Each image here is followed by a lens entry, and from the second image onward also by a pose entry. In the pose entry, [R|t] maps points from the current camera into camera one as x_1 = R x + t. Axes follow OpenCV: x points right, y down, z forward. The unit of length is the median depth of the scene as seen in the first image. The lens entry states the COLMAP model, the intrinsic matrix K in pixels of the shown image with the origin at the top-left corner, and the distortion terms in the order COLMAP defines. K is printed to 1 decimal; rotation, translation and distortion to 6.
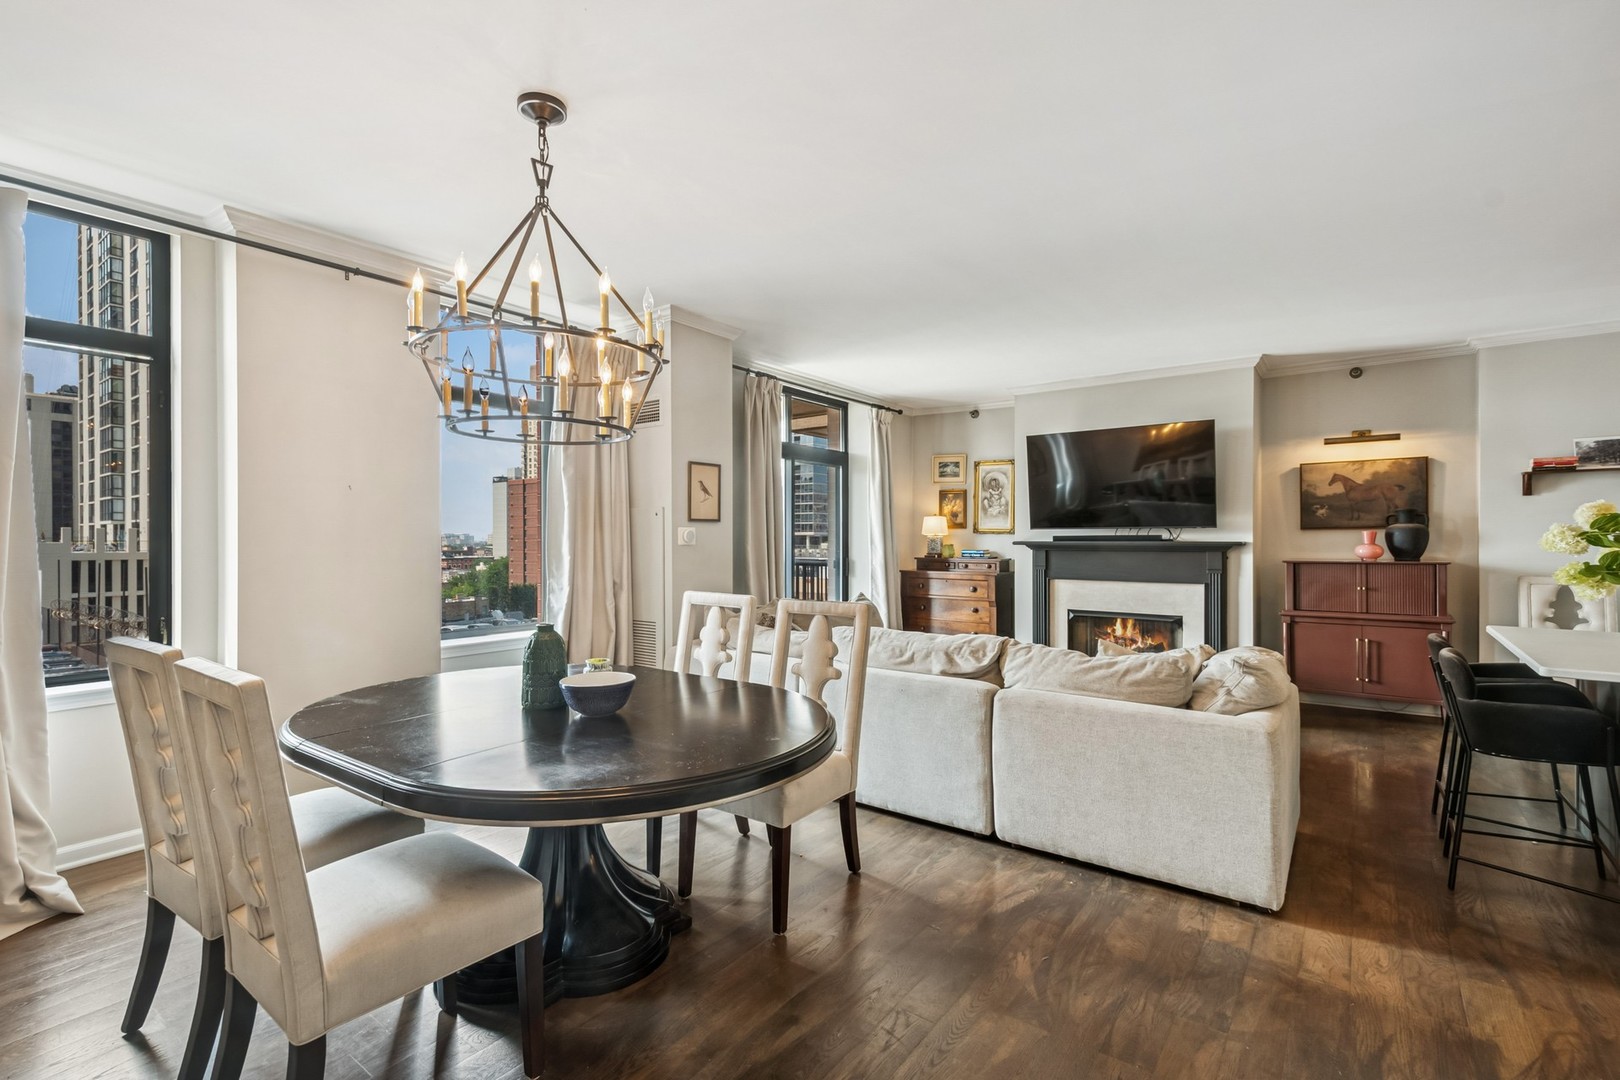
lens RADIAL K [[733.7, 0, 810.3], [0, 733.7, 536.6], [0, 0, 1]] dist [0.009649, -0.000400]
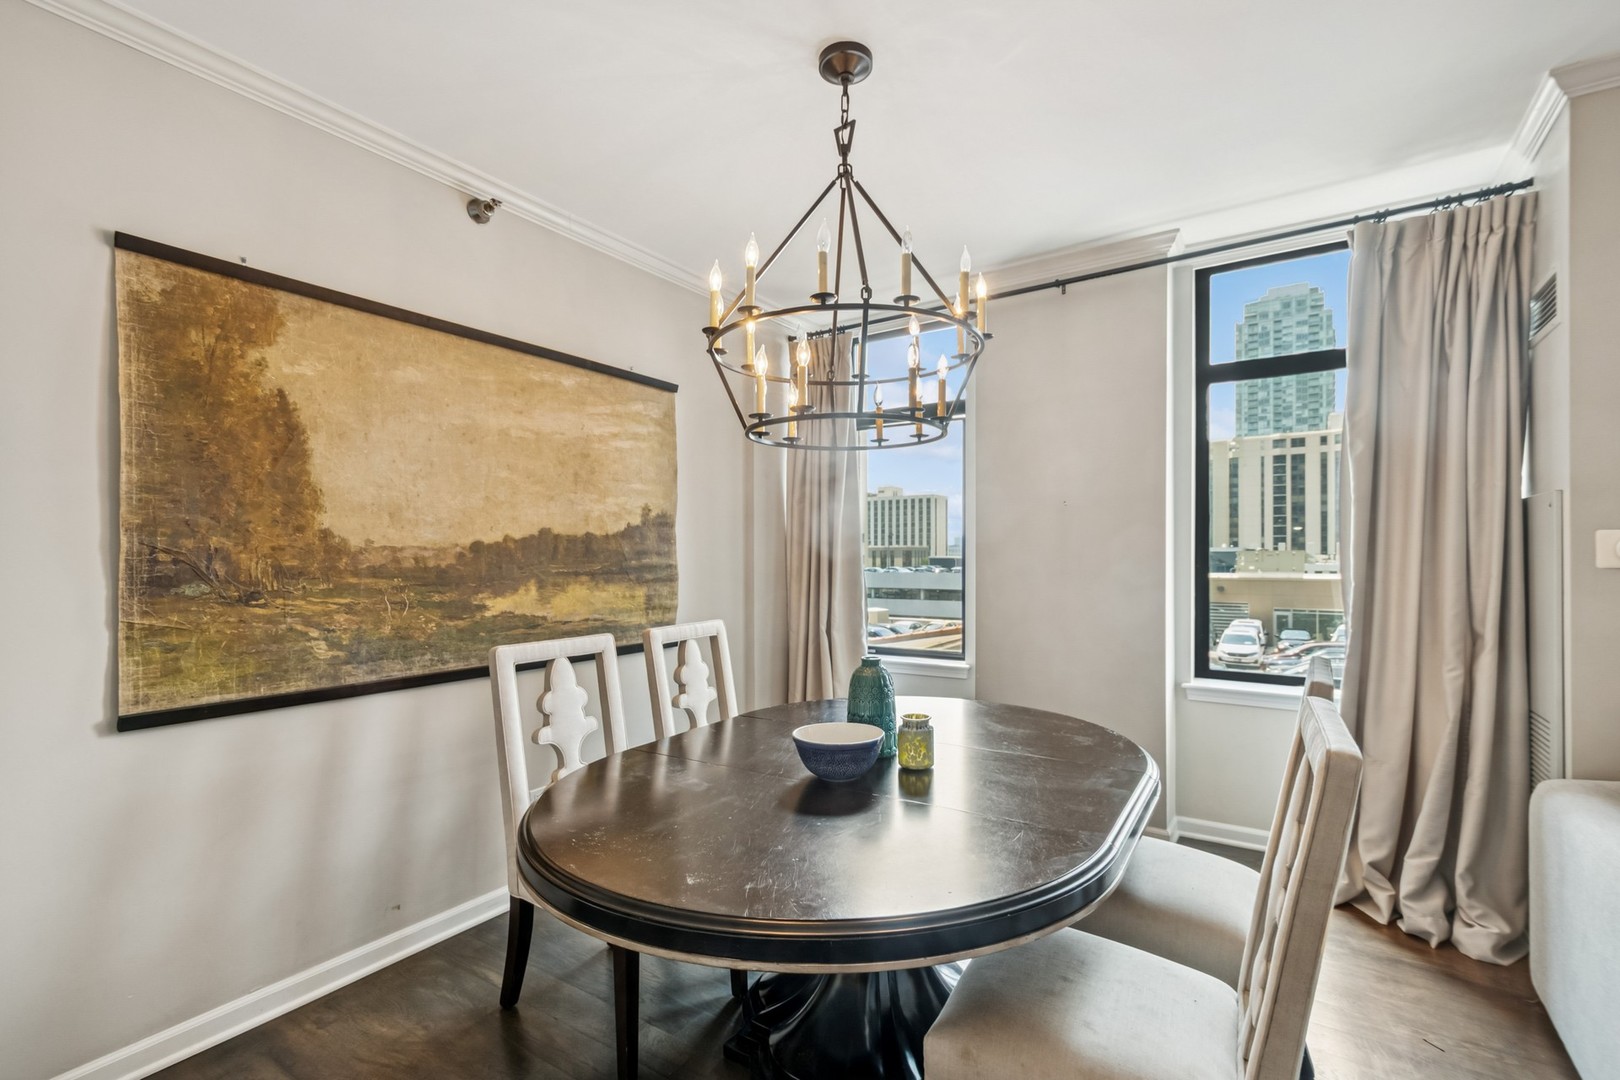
lens RADIAL K [[734.2, 0, 819.3], [0, 734.2, 559.6], [0, 0, 1]] dist [0.010560, 0.000059]
pose [[0.058573, 0.006333, -0.998263, 0.210028], [0.005397, 0.999963, 0.006661, -0.000116], [0.998269, -0.005778, 0.058537, 0.378019]]
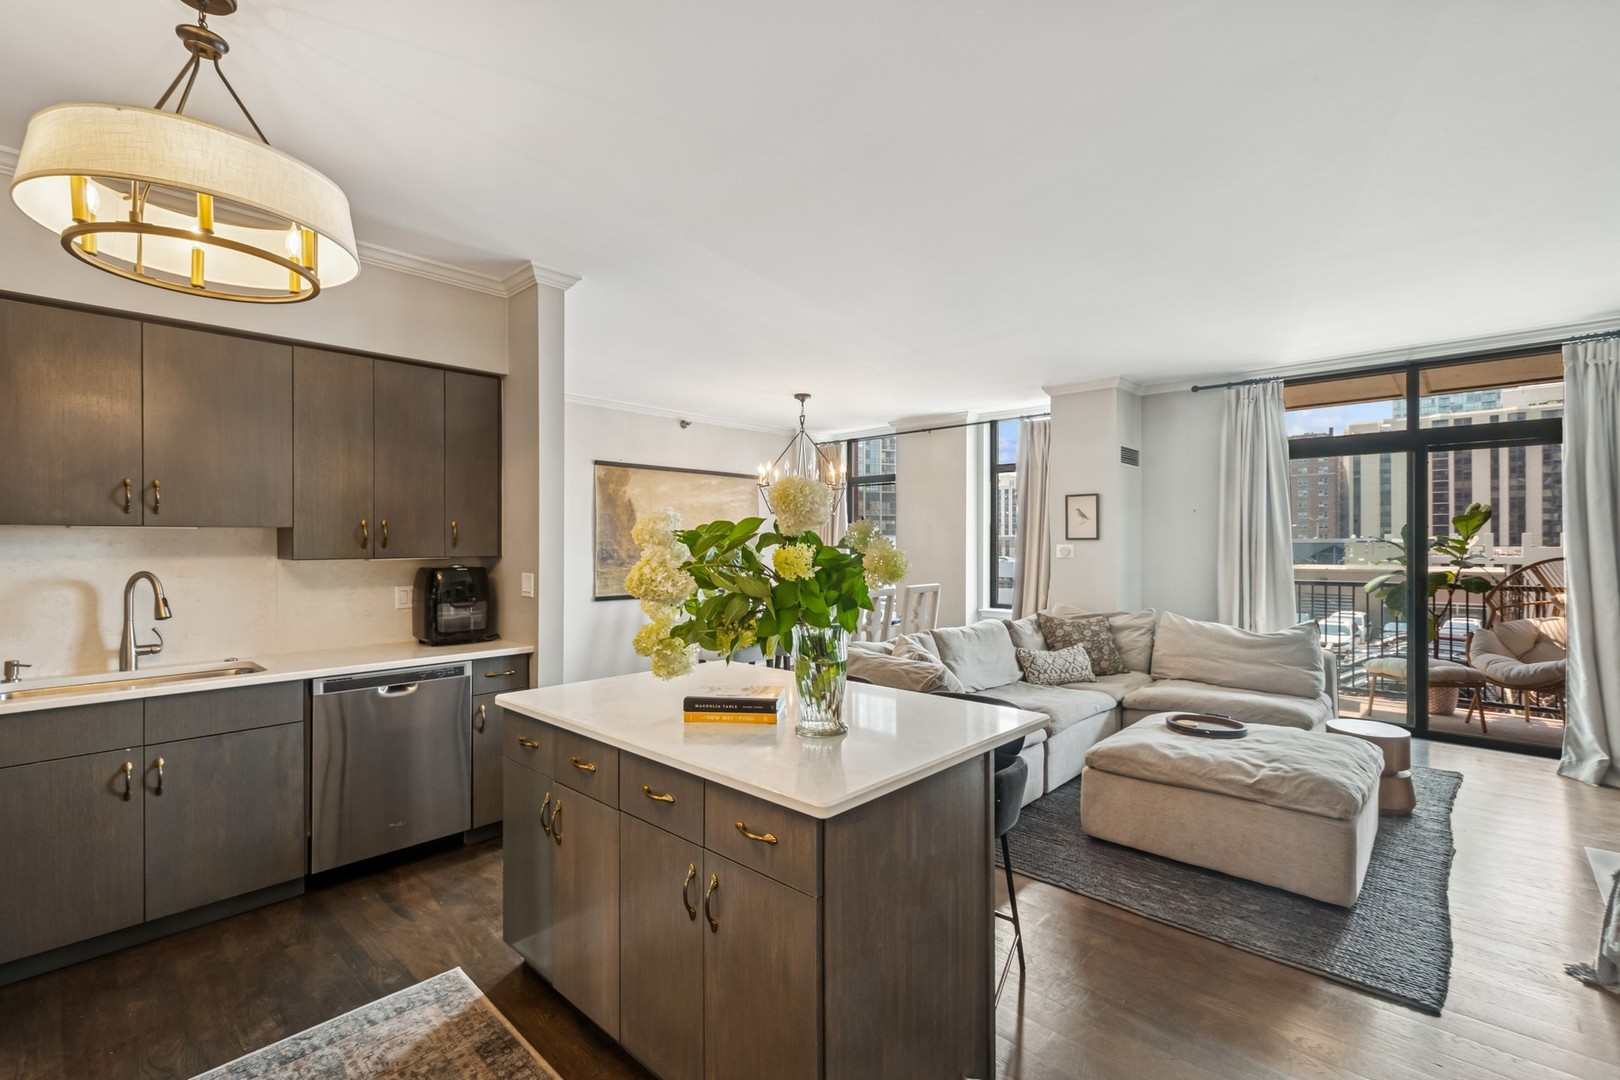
lens RADIAL K [[715.5, 0, 818.1], [0, 715.5, 545.5], [0, 0, 1]] dist [0.007435, -0.000196]
pose [[-0.098946, 0.001211, -0.995092, 0.937599], [0.002902, 0.999995, 0.000928, -0.010790], [0.995089, -0.002796, -0.098949, 0.543492]]
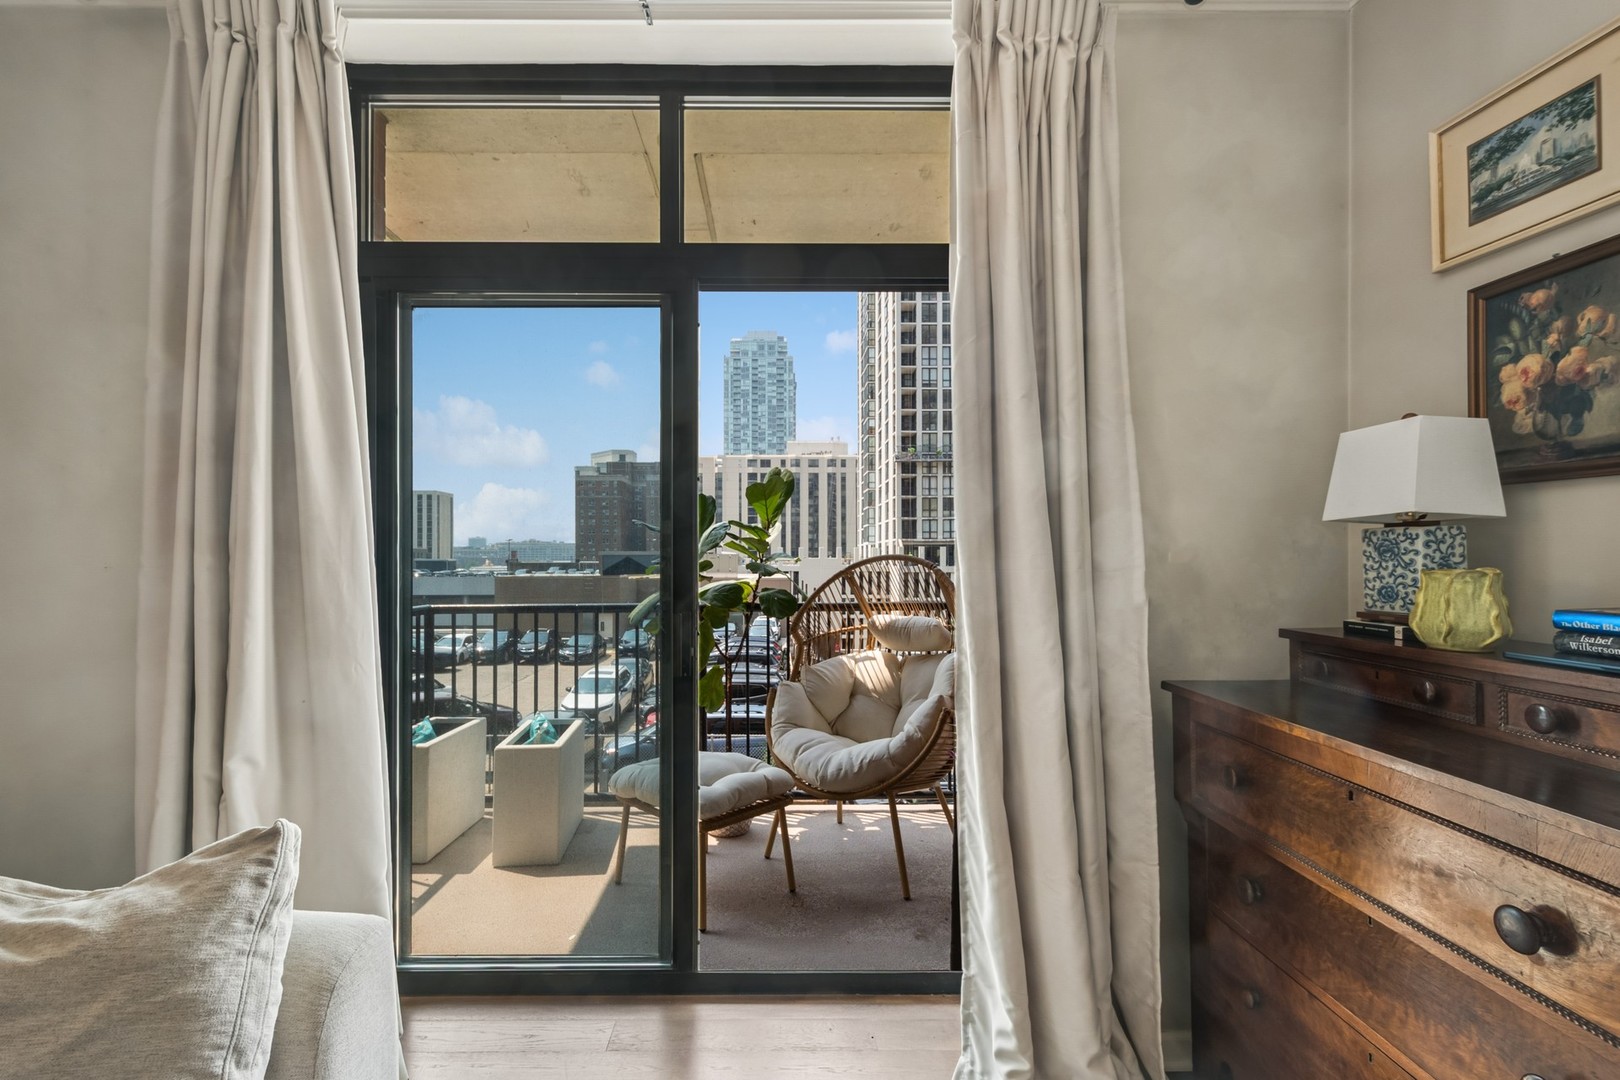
lens RADIAL K [[736.6, 0, 780.5], [0, 736.6, 556.2], [0, 0, 1]] dist [-0.000009, -0.000207]
pose [[0.605753, -0.001401, -0.795652, 0.302182], [0.004345, 0.999989, 0.001547, 0.008584], [0.795641, -0.004394, 0.605752, 1.012498]]
